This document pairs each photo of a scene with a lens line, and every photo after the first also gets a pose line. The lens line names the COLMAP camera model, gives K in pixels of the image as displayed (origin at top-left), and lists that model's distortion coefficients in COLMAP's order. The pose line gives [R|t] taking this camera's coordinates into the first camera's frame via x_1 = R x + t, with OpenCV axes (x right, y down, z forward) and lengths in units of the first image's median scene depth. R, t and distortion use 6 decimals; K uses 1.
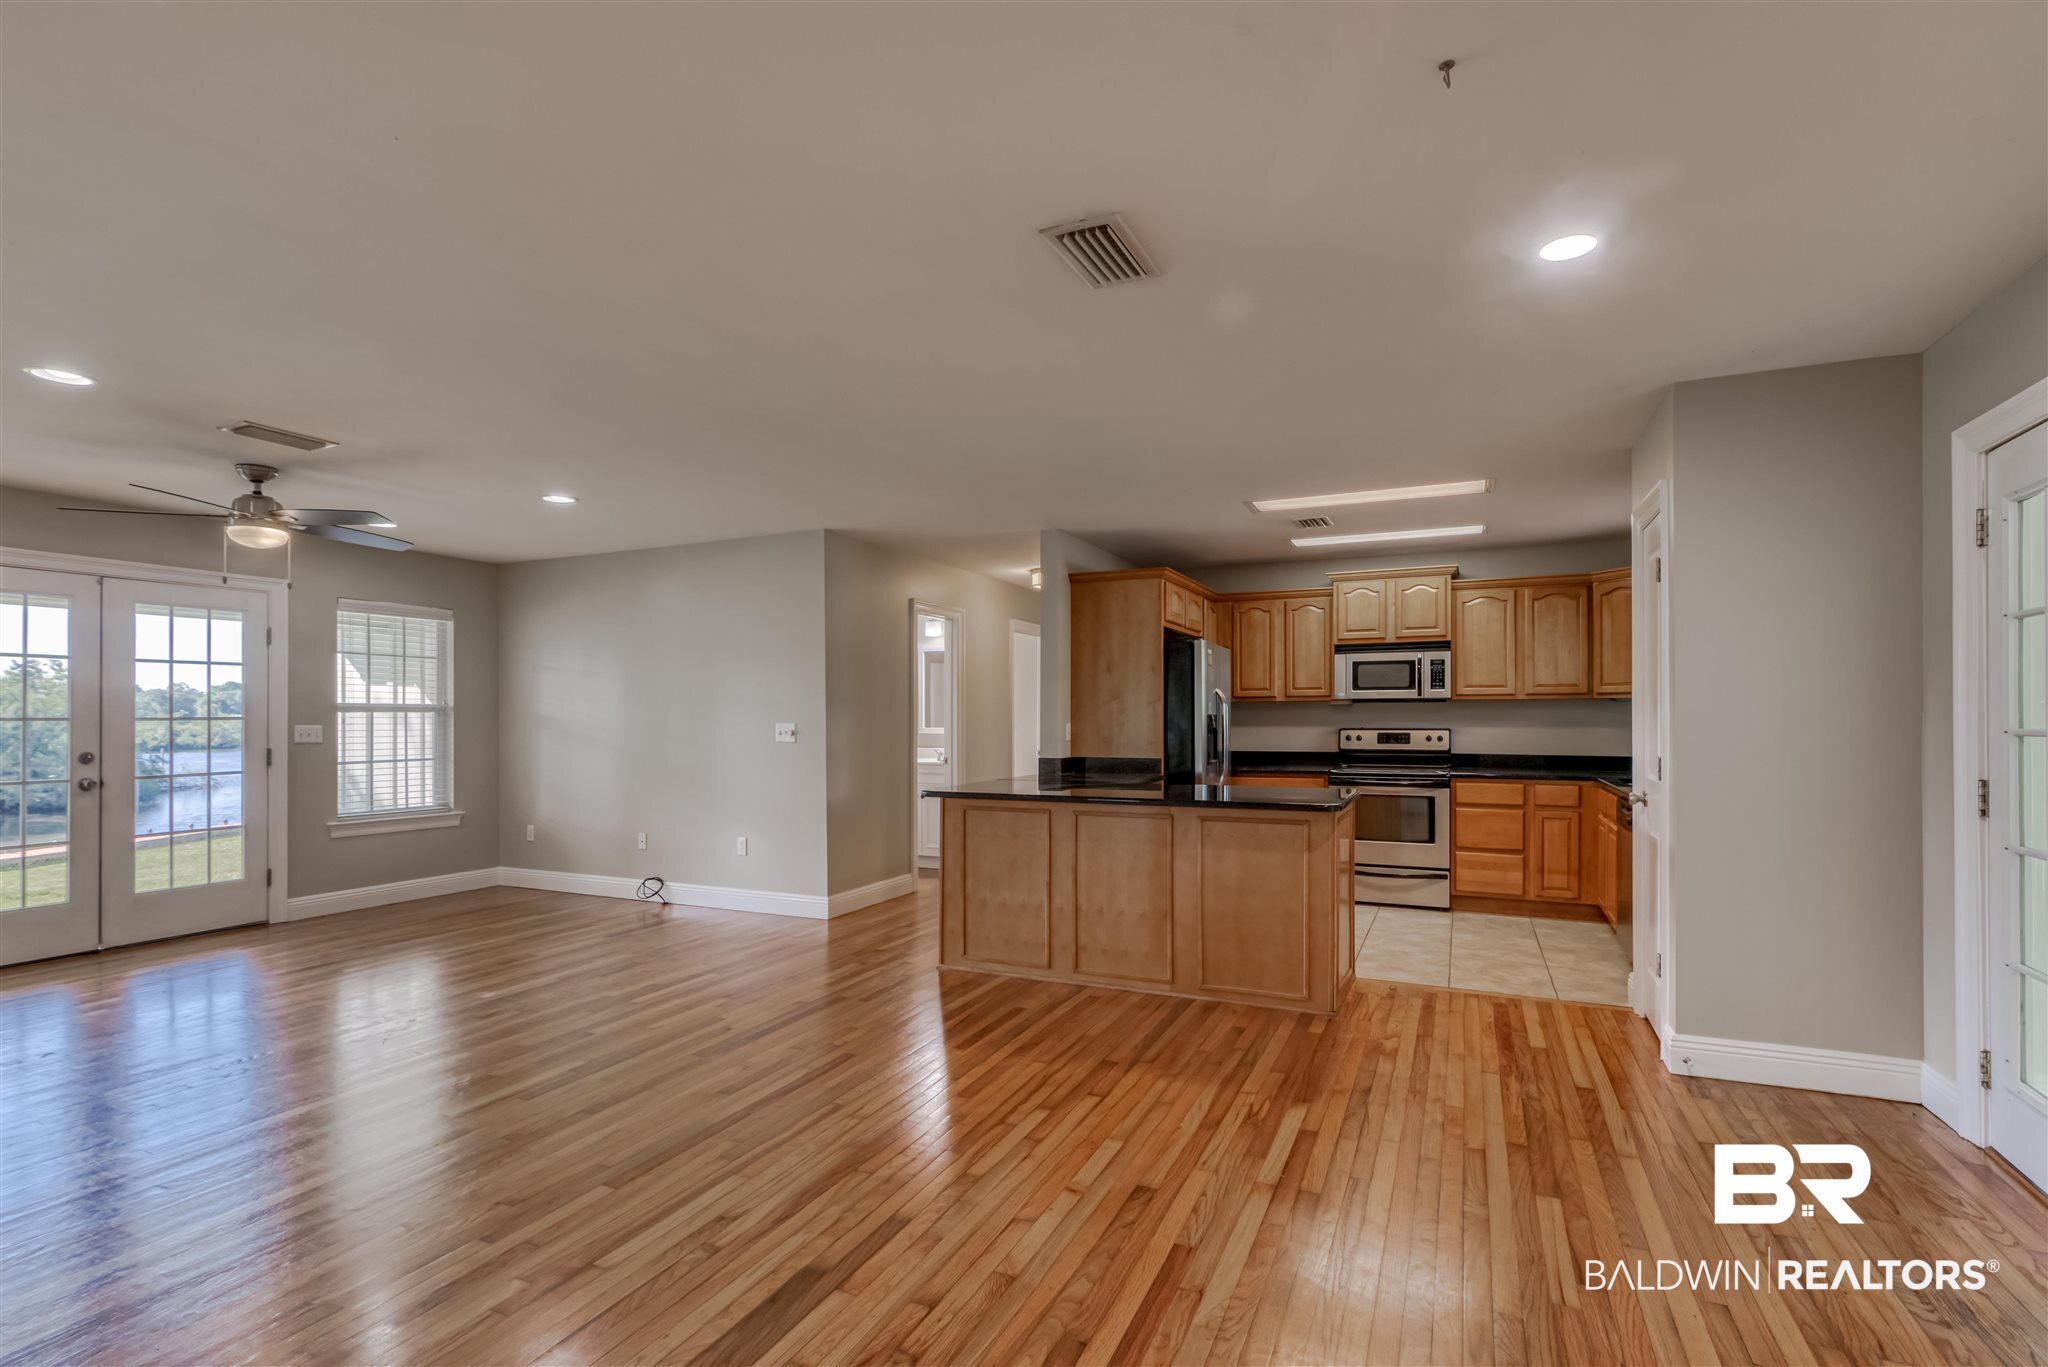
lens RADIAL K [[997.5, 0, 999.9], [0, 997.5, 726.3], [0, 0, 1]] dist [0.000197, 0.000369]
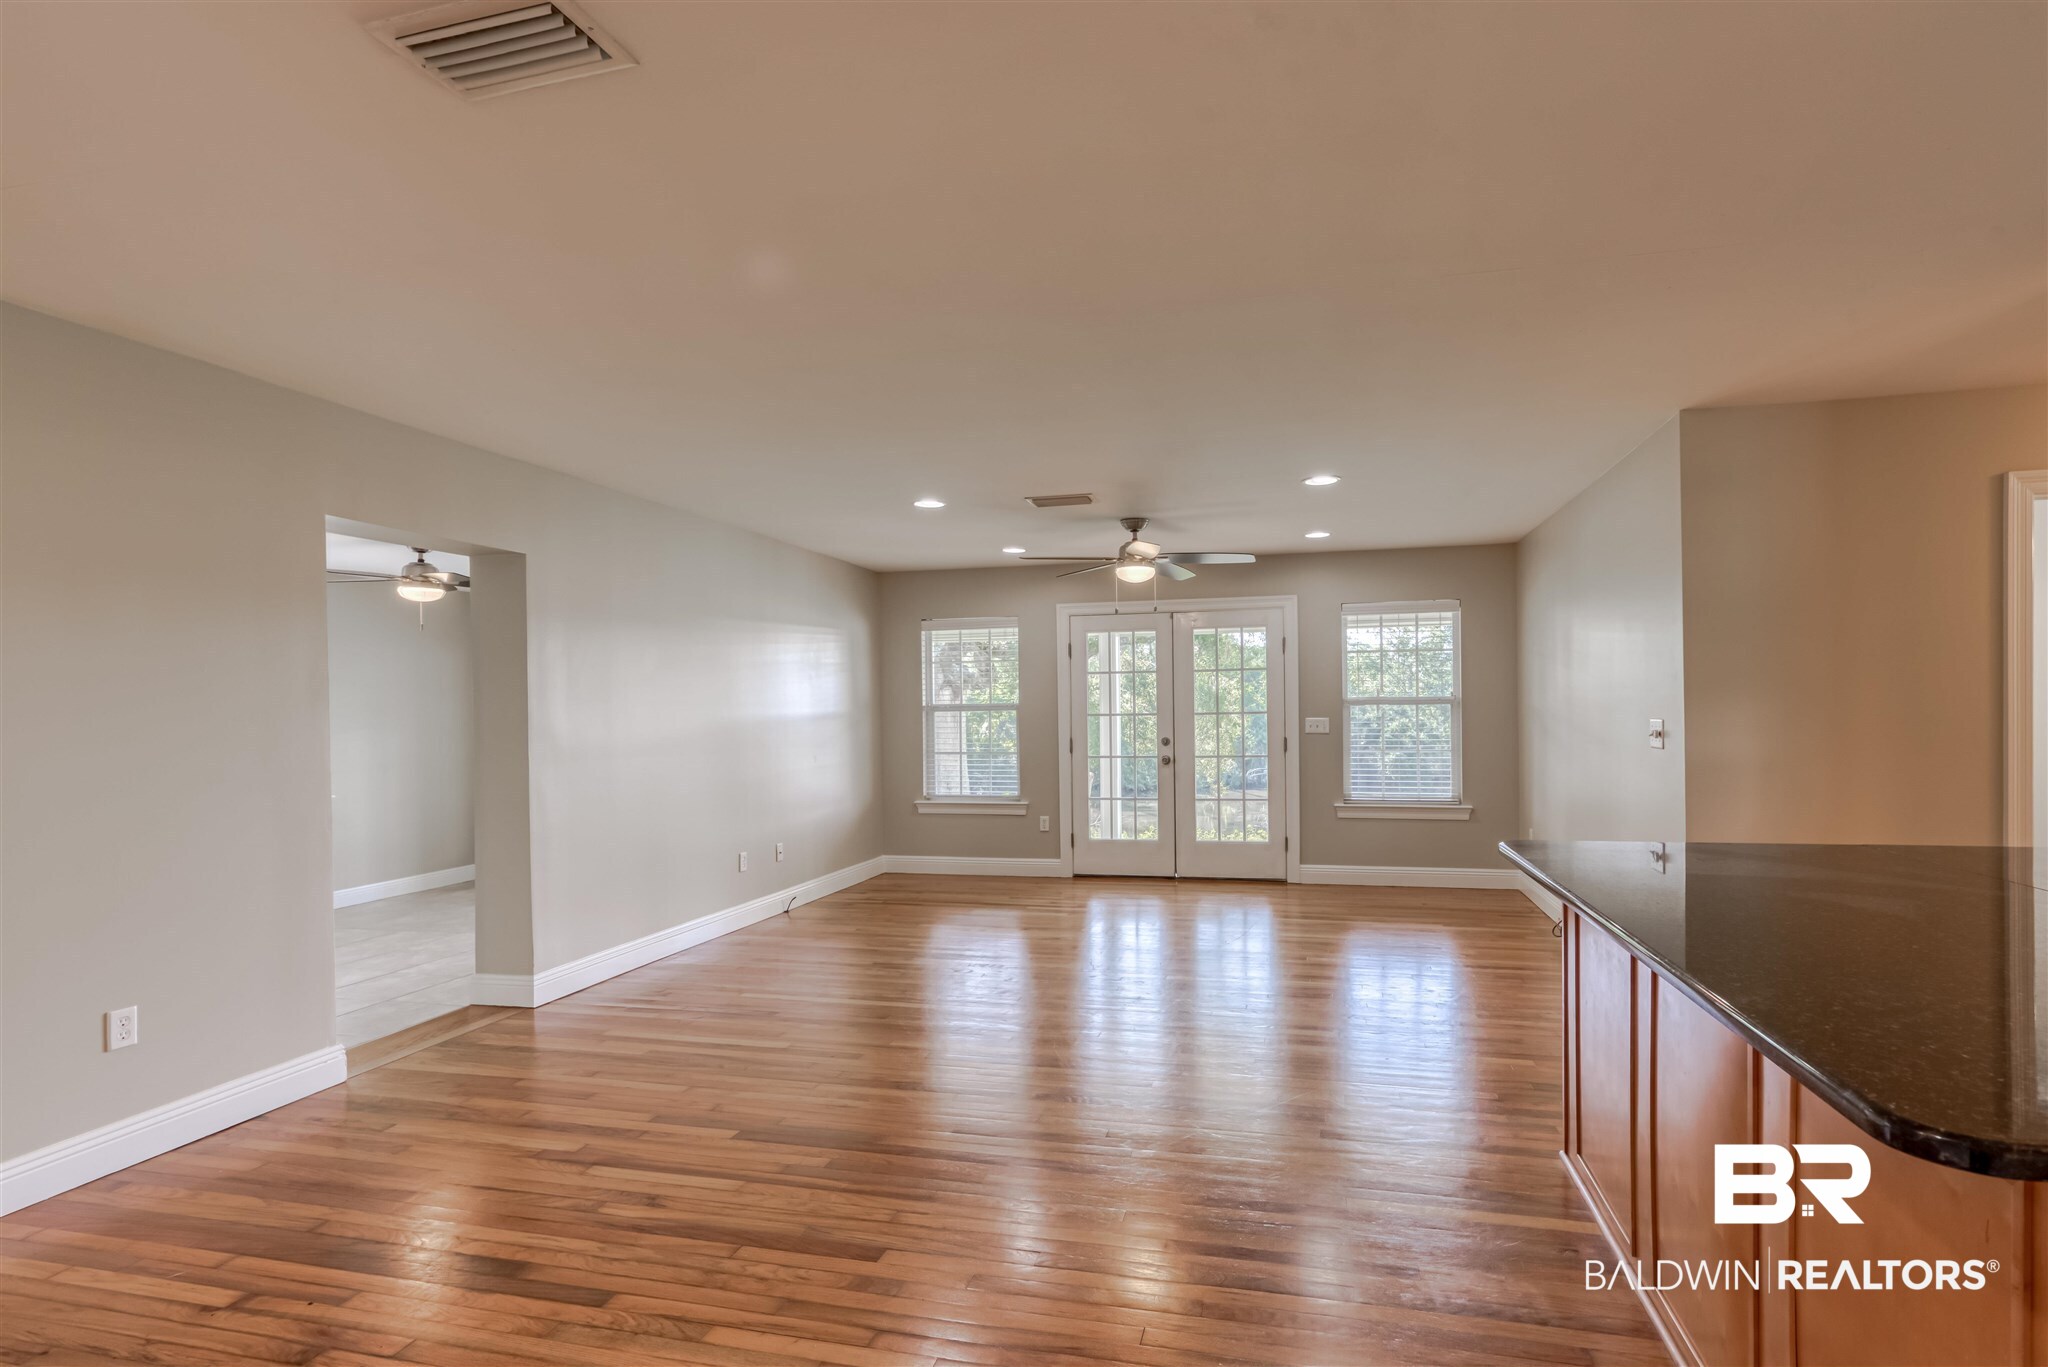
lens RADIAL K [[956.2, 0, 1083.5], [0, 956.2, 692.8], [0, 0, 1]] dist [-0.002818, 0.000250]
pose [[0.207265, -0.019004, -0.978100, 0.364011], [0.005156, 0.999819, -0.018333, -0.011905], [0.978271, -0.001243, 0.207325, 0.545246]]
